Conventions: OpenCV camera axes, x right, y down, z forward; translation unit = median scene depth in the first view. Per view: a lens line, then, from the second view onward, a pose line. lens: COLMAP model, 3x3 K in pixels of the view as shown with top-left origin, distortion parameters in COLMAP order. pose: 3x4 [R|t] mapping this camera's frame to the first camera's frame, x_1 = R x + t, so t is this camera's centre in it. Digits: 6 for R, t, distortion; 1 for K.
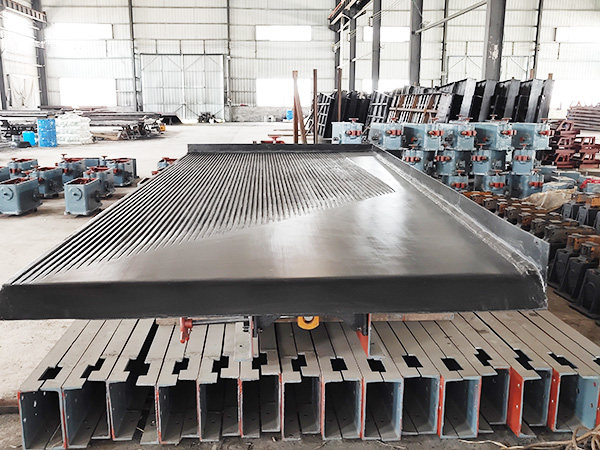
lens RADIAL K [[618.1, 0, 295.8], [0, 618.1, 243.4], [0, 0, 1]] dist [0.001927, 0.000000]
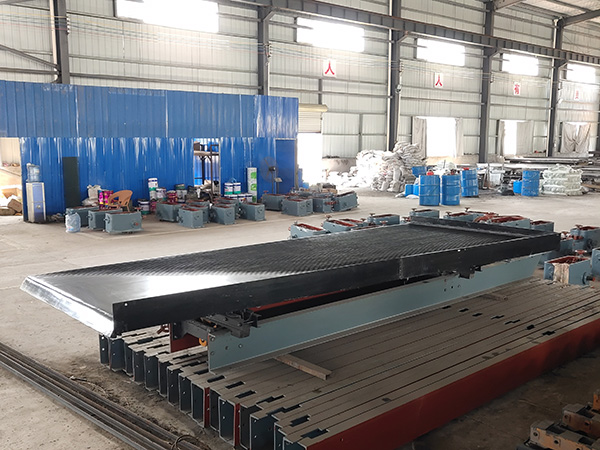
lens RADIAL K [[618.1, 0, 286.1], [0, 618.1, 229.7], [0, 0, 1]] dist [0.001927, 0.000000]
pose [[0.609428, 0.111665, -0.784939, 0.177554], [-0.175947, 0.984394, 0.003433, -0.026202], [0.773072, 0.136015, 0.619564, 0.015626]]
